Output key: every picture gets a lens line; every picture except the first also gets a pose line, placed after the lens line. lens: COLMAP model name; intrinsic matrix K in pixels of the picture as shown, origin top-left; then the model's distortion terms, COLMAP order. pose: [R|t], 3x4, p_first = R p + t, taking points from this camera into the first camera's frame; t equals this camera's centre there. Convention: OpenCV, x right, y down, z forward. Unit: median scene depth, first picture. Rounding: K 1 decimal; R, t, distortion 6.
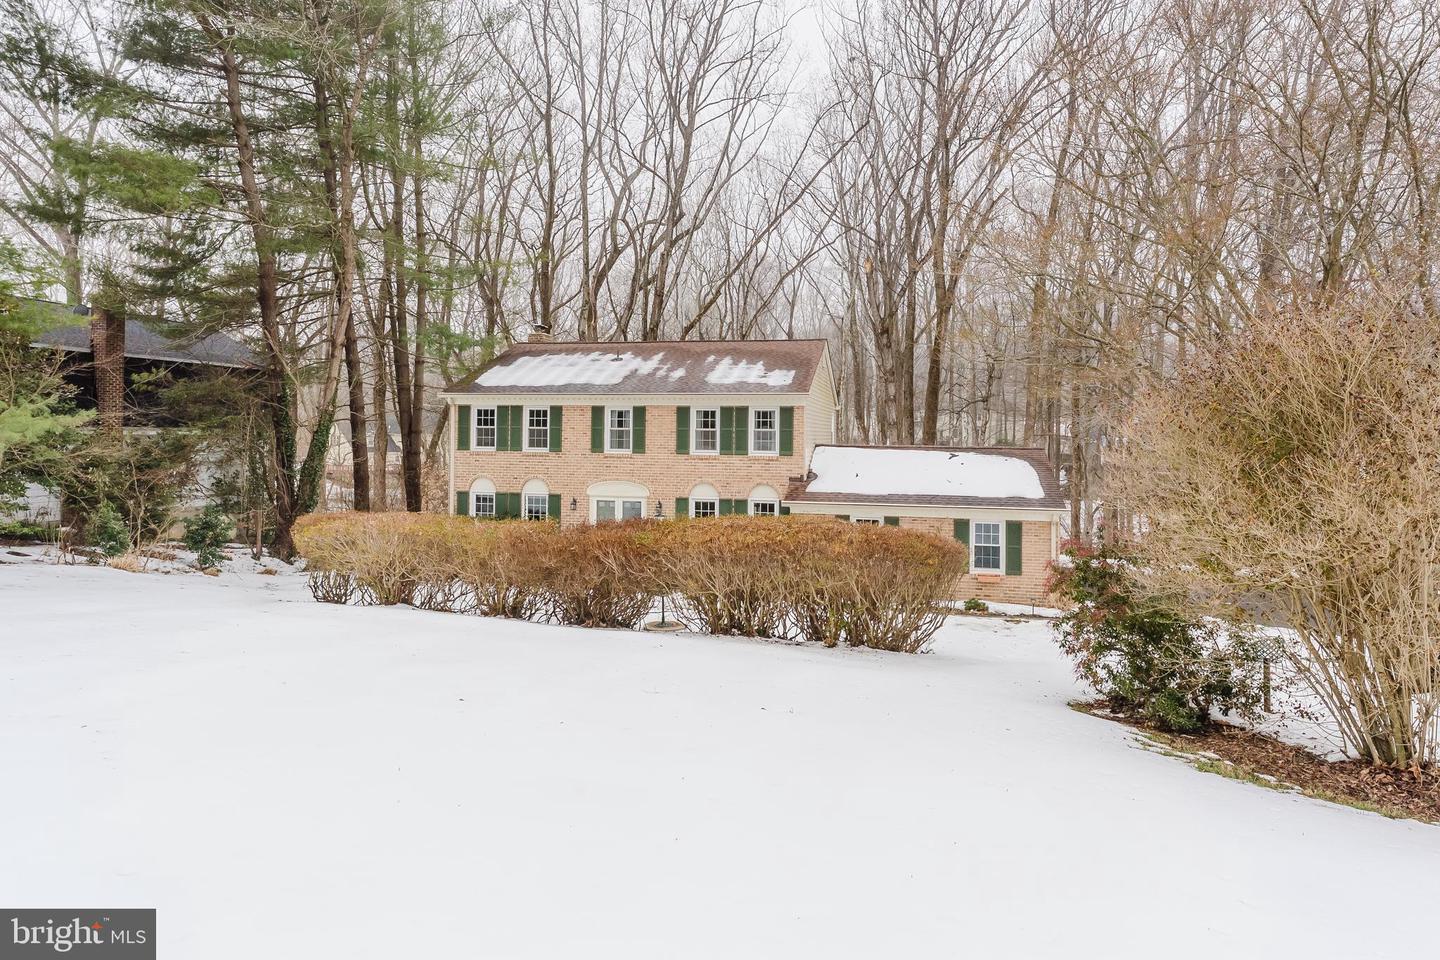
lens RADIAL K [[823.6, 0, 750.4], [0, 823.6, 436.1], [0, 0, 1]] dist [-0.003446, 0.000043]
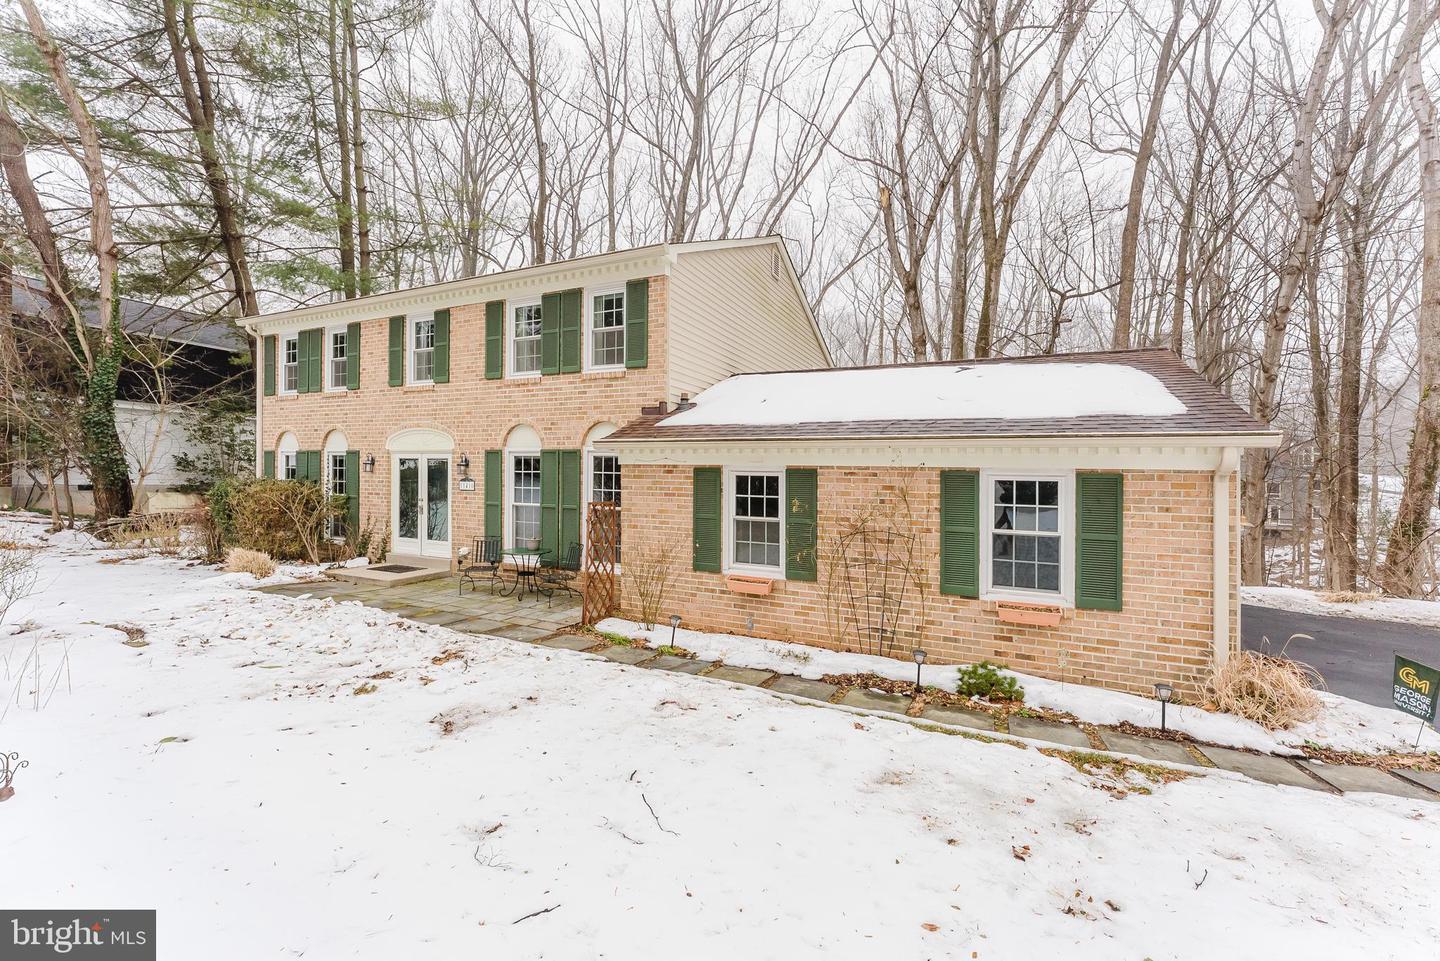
lens RADIAL K [[592.5, 0, 720.0], [0, 592.5, 480.5], [0, 0, 1]] dist [0.002553, 0.000182]
pose [[0.970111, 0.005962, -0.242590, 0.187969], [-0.006400, 0.999979, -0.001018, 0.095824], [0.242579, 0.002541, 0.970128, 0.601239]]
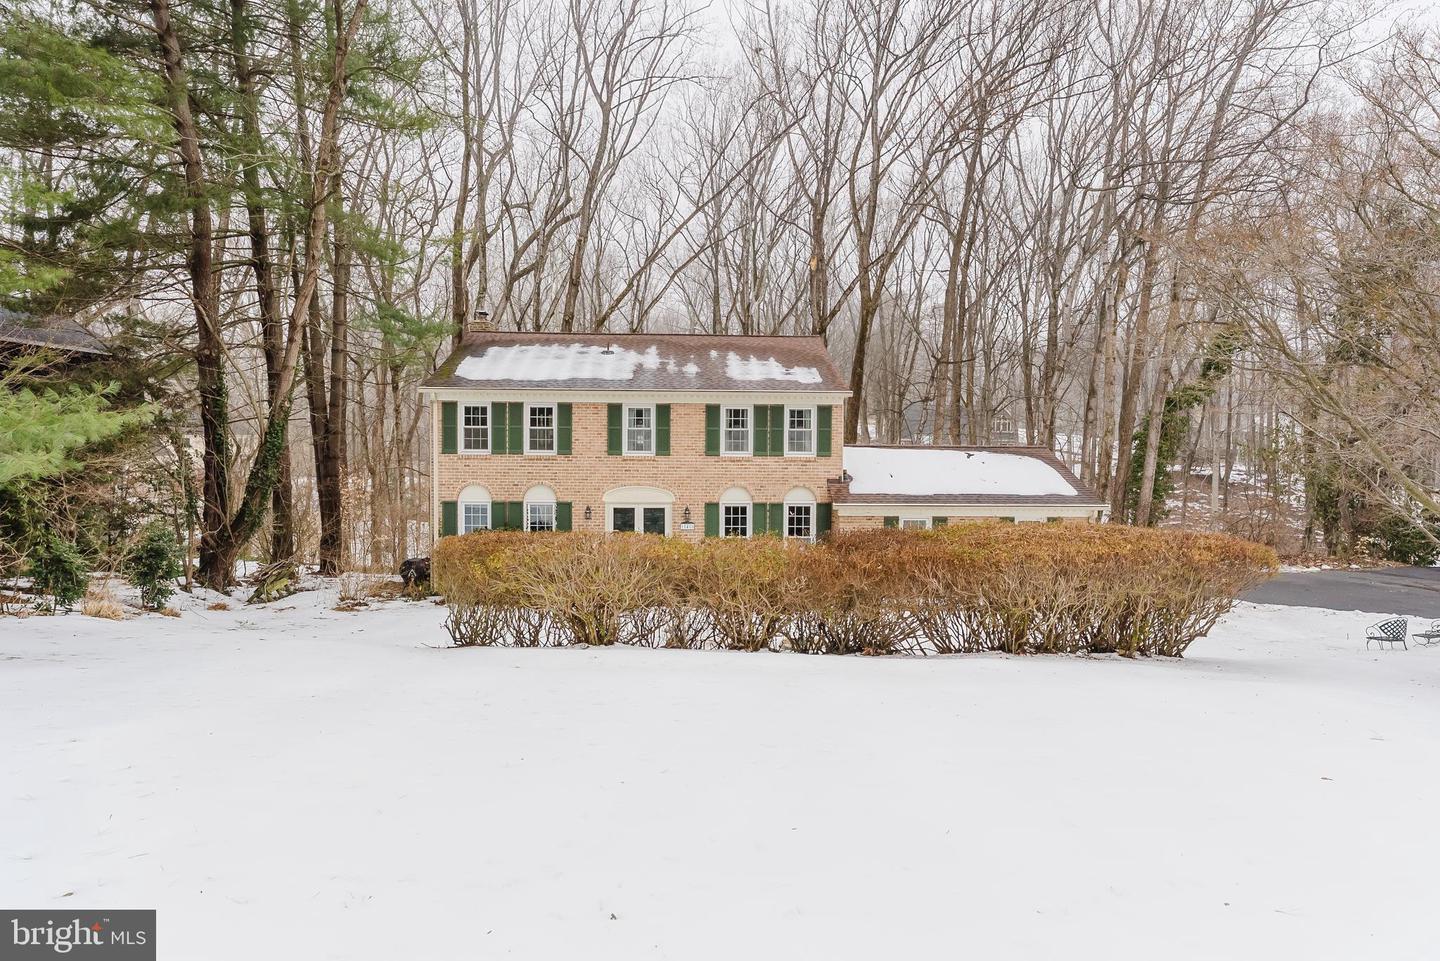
lens RADIAL K [[823.6, 0, 750.4], [0, 823.6, 436.6], [0, 0, 1]] dist [-0.003446, 0.000043]
pose [[0.964763, -0.004051, 0.263089, -0.281926], [0.003248, 0.999989, 0.003488, -0.002928], [-0.263100, -0.002511, 0.964765, 0.089907]]
